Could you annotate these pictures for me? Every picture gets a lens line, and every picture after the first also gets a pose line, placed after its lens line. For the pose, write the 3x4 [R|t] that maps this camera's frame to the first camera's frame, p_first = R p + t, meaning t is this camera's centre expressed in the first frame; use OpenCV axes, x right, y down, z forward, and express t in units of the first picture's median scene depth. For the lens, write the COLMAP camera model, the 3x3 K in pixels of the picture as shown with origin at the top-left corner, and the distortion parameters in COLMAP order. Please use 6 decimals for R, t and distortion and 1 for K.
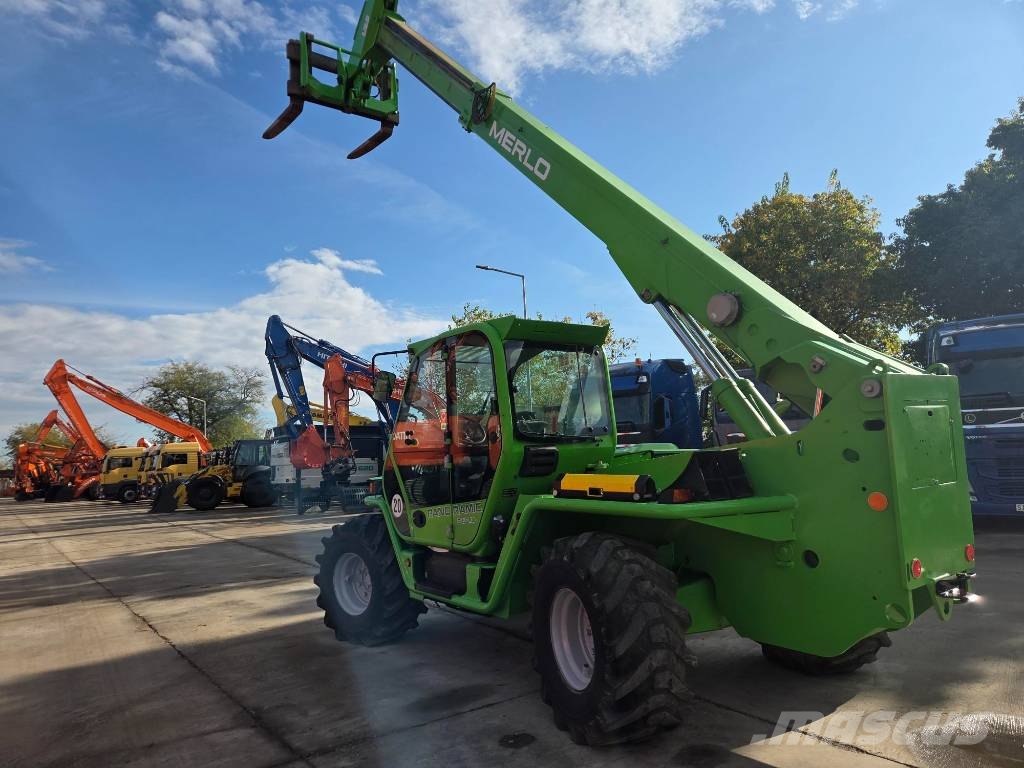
lens RADIAL K [[691.2, 0, 497.6], [0, 691.2, 385.0], [0, 0, 1]] dist [0.064687, -0.040152]
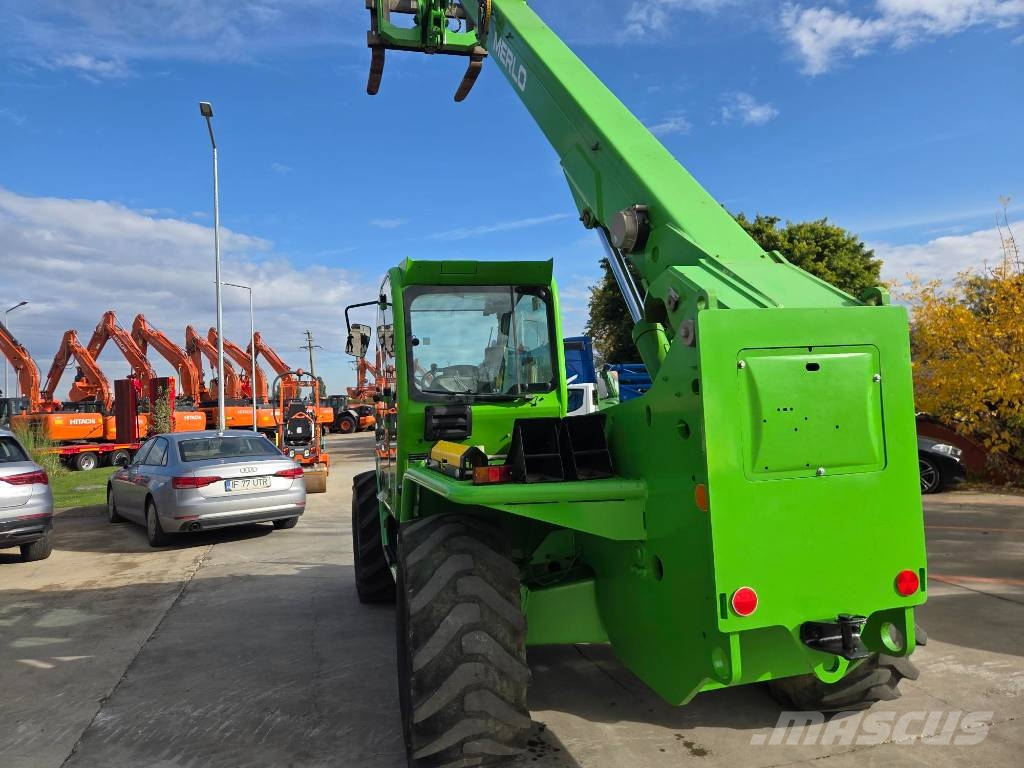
lens RADIAL K [[691.2, 0, 501.5], [0, 691.2, 366.6], [0, 0, 1]] dist [0.064687, -0.040152]
pose [[0.931502, -0.016020, -0.363383, 0.409802], [0.035974, 0.998189, 0.048210, -0.000895], [0.361953, -0.057980, 0.930392, 0.207722]]
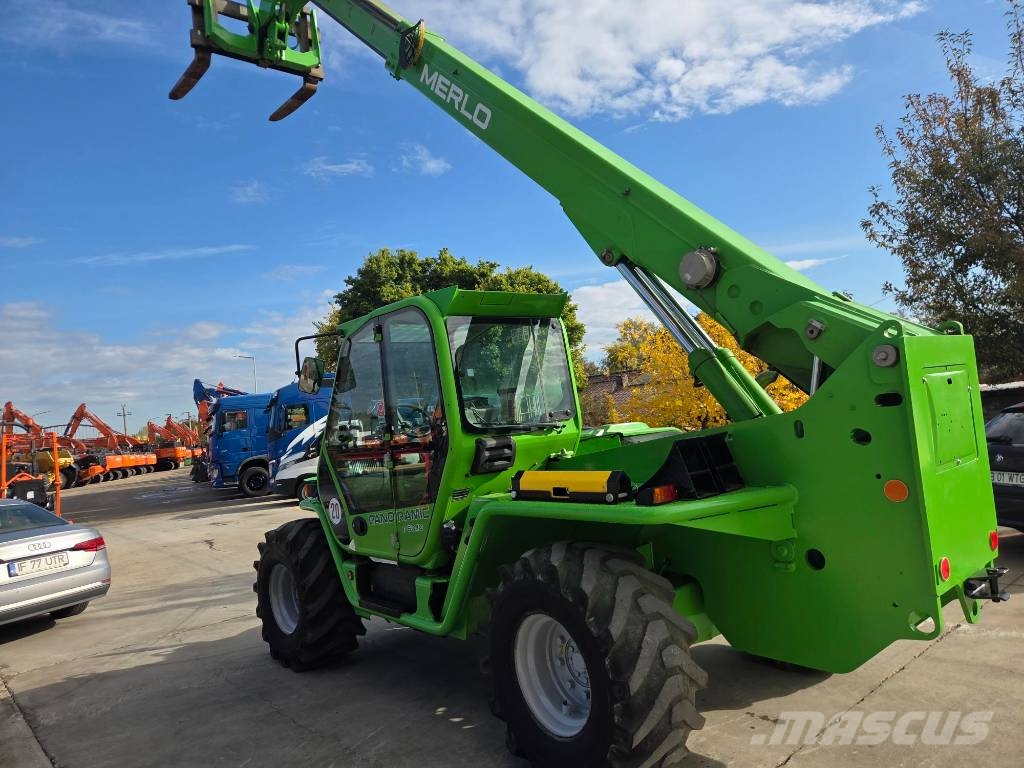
lens RADIAL K [[691.2, 0, 505.4], [0, 691.2, 378.1], [0, 0, 1]] dist [0.064687, -0.040152]
pose [[0.996282, -0.050362, 0.069902, 0.018702], [0.048320, 0.998363, 0.030598, -0.010796], [-0.071328, -0.027106, 0.997085, 0.140821]]
